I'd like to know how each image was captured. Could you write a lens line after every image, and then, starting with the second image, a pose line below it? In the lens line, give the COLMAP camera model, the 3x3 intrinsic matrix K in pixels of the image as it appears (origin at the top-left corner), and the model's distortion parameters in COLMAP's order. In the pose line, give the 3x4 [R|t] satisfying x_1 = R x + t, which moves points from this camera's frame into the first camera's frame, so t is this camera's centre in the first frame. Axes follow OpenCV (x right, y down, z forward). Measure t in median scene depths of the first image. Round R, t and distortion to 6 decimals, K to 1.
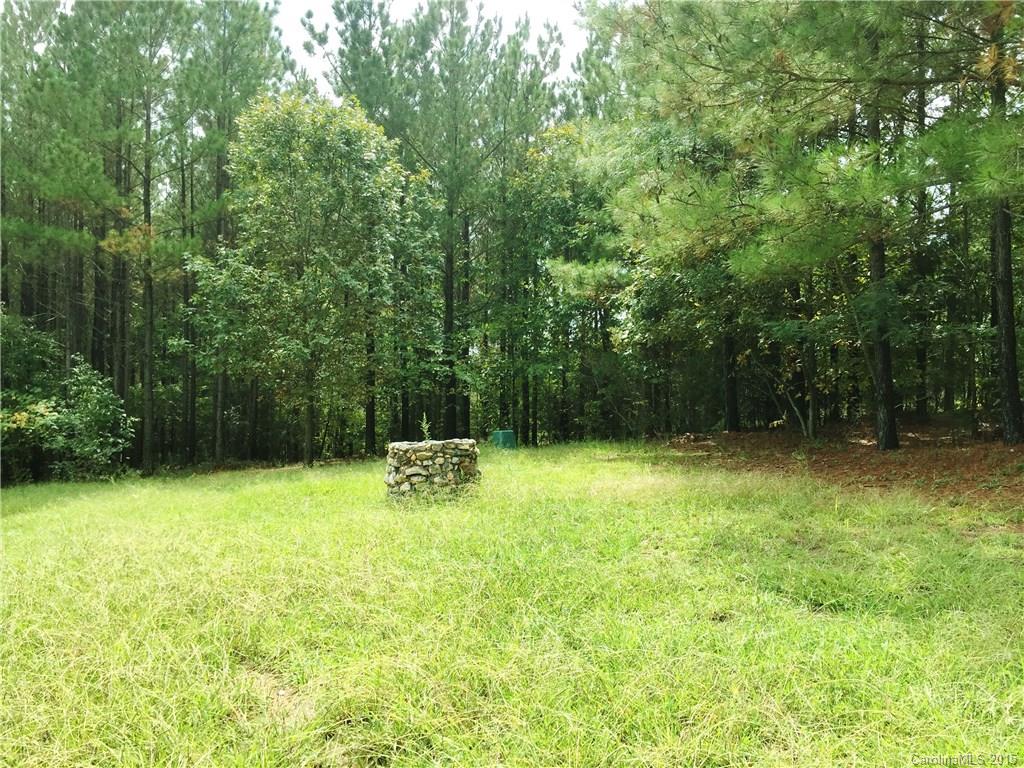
lens RADIAL K [[846.1, 0, 512.2], [0, 846.1, 383.4], [0, 0, 1]] dist [0.040529, -0.089734]
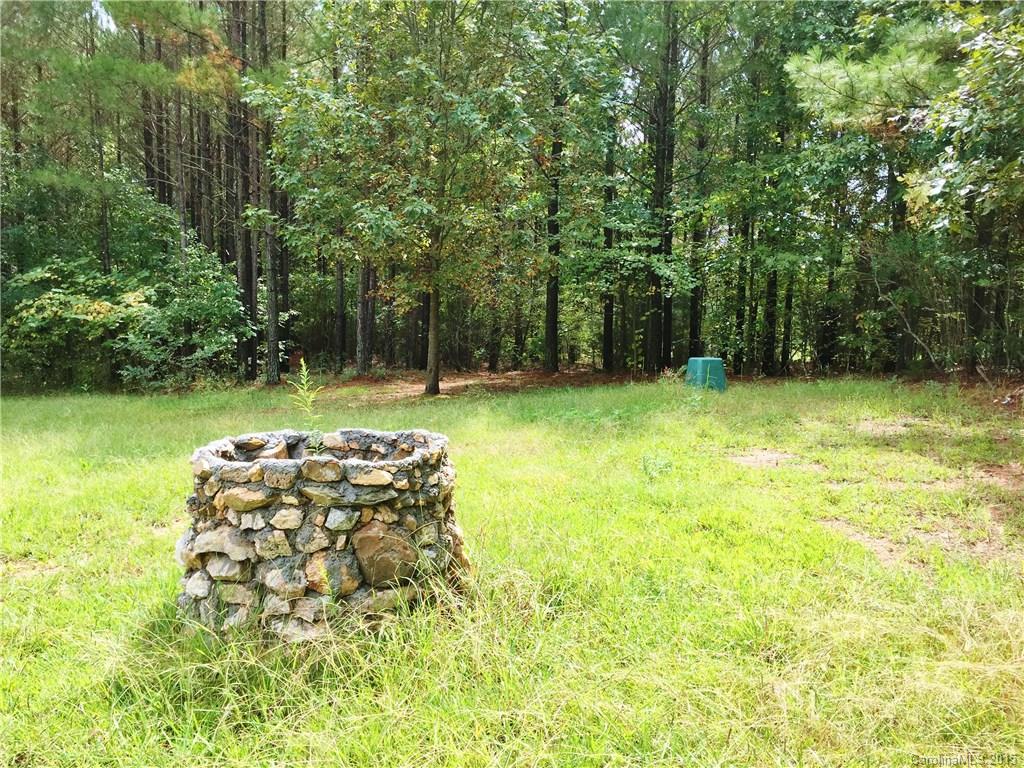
lens RADIAL K [[846.1, 0, 532.7], [0, 846.1, 357.5], [0, 0, 1]] dist [0.040529, -0.089734]
pose [[0.955918, 0.050878, -0.289191, 0.051696], [-0.023997, 0.995116, 0.095750, -0.000851], [0.292650, -0.084590, 0.952471, 0.412688]]
